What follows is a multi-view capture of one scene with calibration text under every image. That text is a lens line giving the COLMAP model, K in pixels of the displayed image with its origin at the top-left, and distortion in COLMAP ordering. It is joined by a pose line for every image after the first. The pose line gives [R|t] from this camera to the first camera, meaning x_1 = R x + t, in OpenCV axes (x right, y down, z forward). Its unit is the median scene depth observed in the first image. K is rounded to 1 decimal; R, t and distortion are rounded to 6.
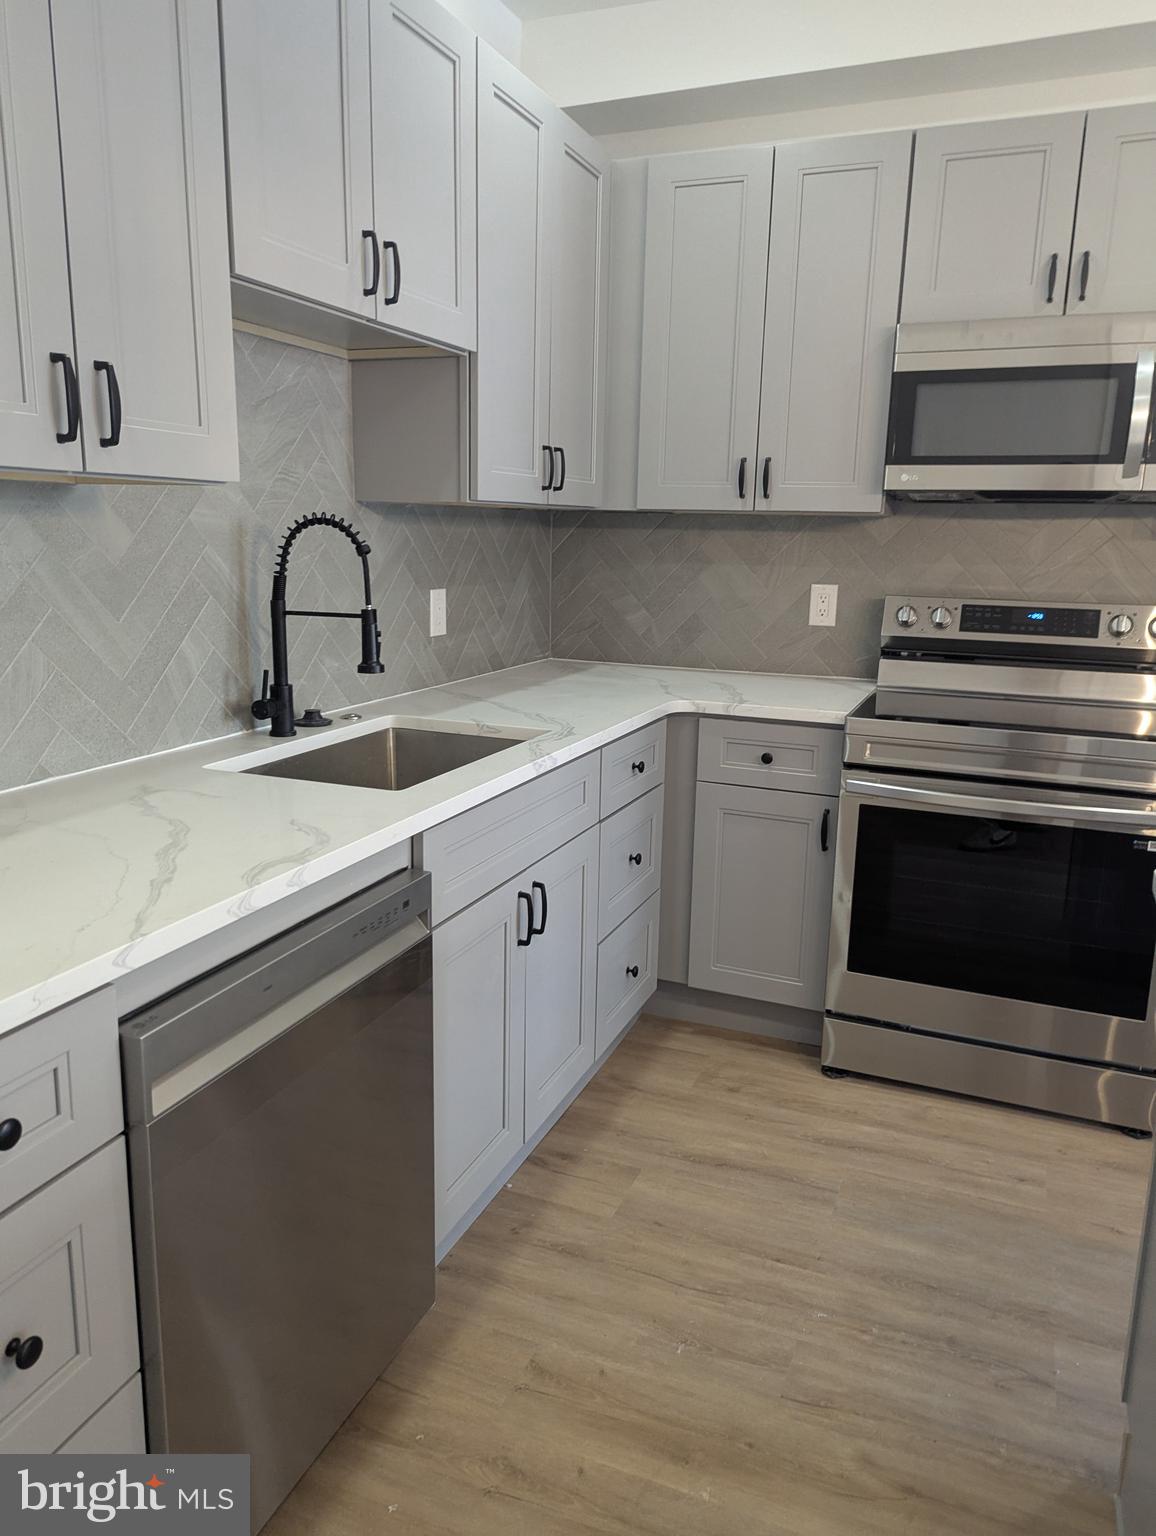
lens RADIAL K [[1087.2, 0, 570.4], [0, 1087.2, 759.6], [0, 0, 1]] dist [0.008046, 0.001234]
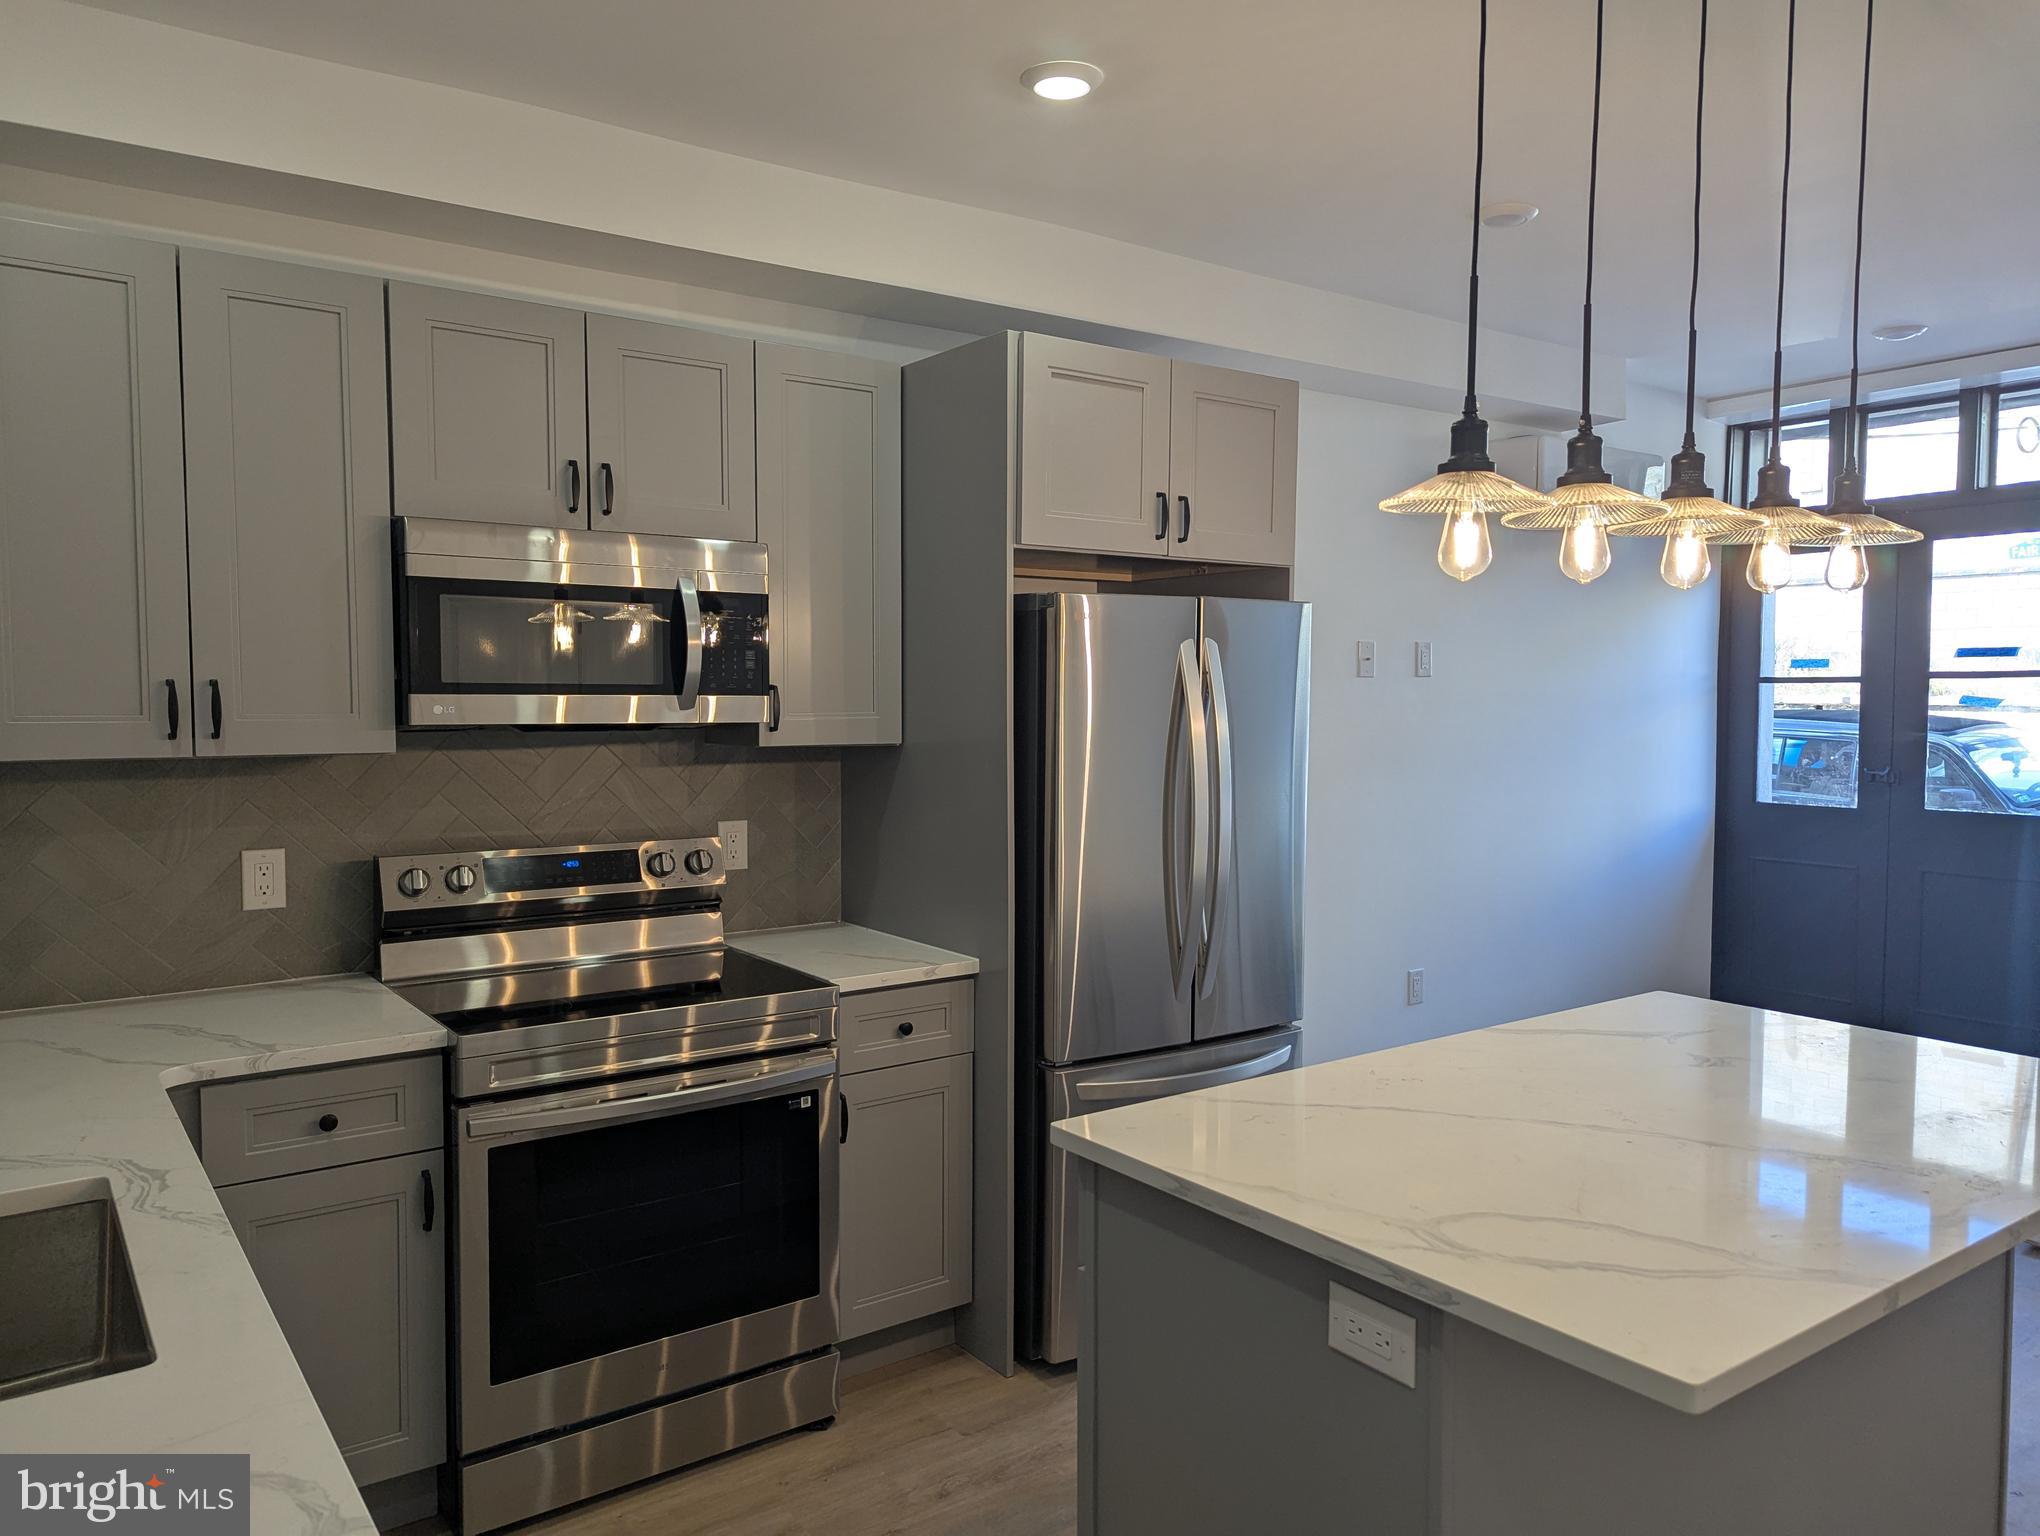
lens RADIAL K [[1436.2, 0, 1018.4], [0, 1436.2, 776.7], [0, 0, 1]] dist [0.050788, -0.019240]
pose [[0.519533, -0.066912, 0.851826, -0.344134], [0.182972, 0.982515, -0.034418, -0.100465], [-0.834629, 0.173742, 0.522693, 0.130132]]
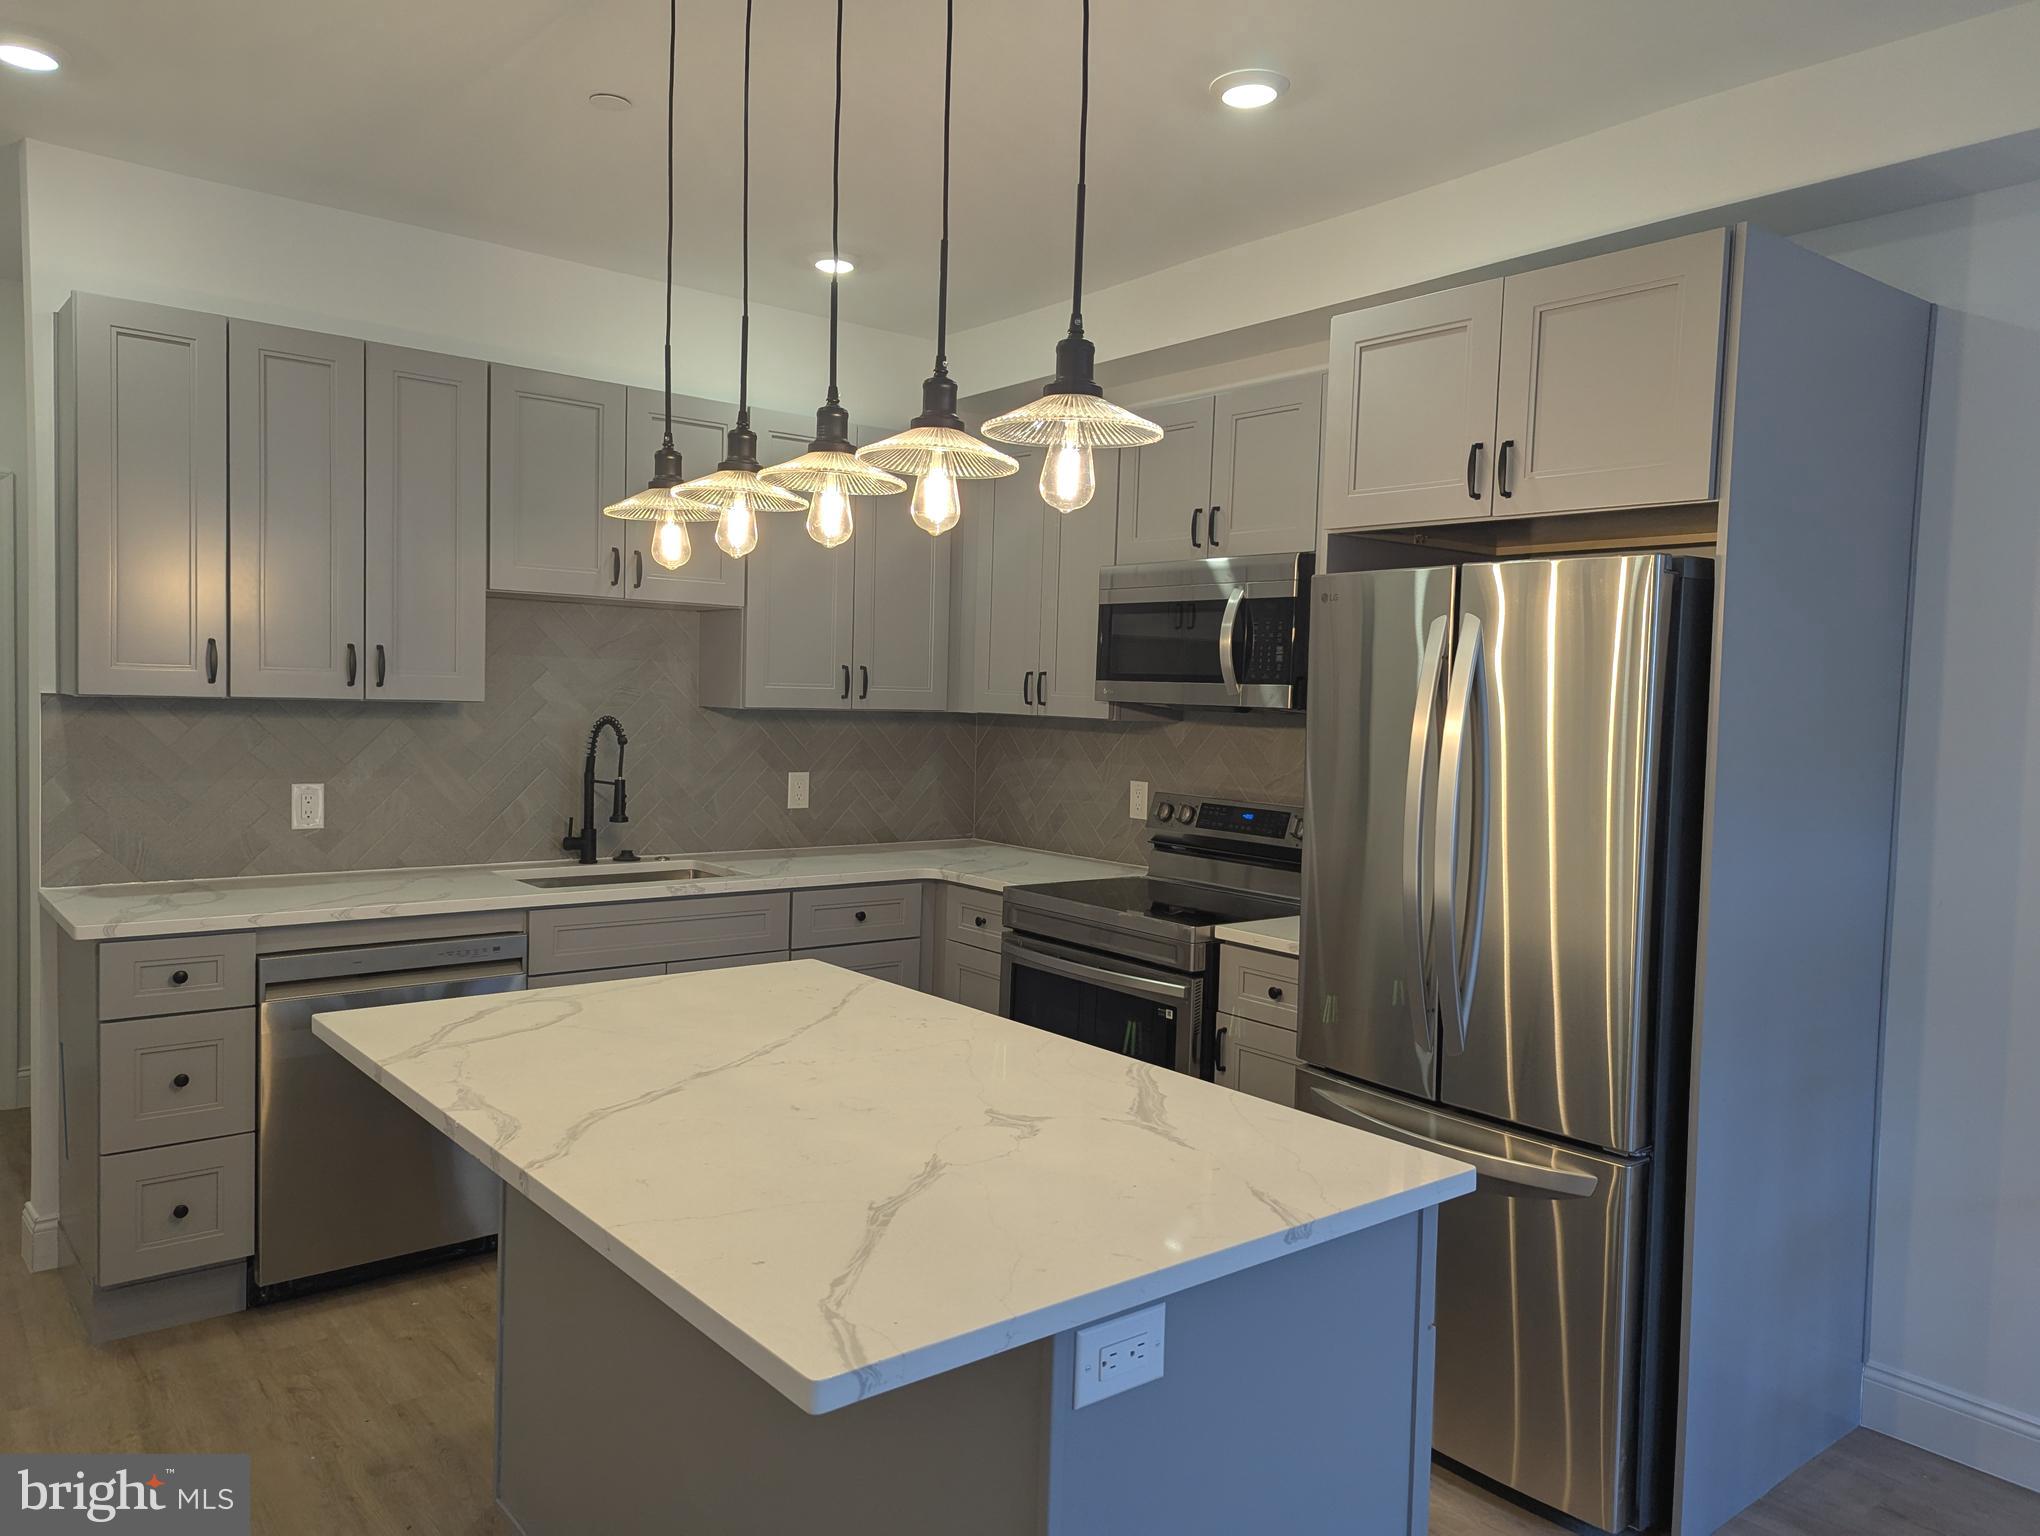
lens RADIAL K [[1436.2, 0, 1018.6], [0, 1436.2, 788.5], [0, 0, 1]] dist [0.050788, -0.019240]
pose [[0.873886, 0.038286, -0.484621, 0.954351], [-0.112511, 0.985756, -0.125008, 0.045864], [0.472932, 0.163768, 0.865746, -0.350396]]
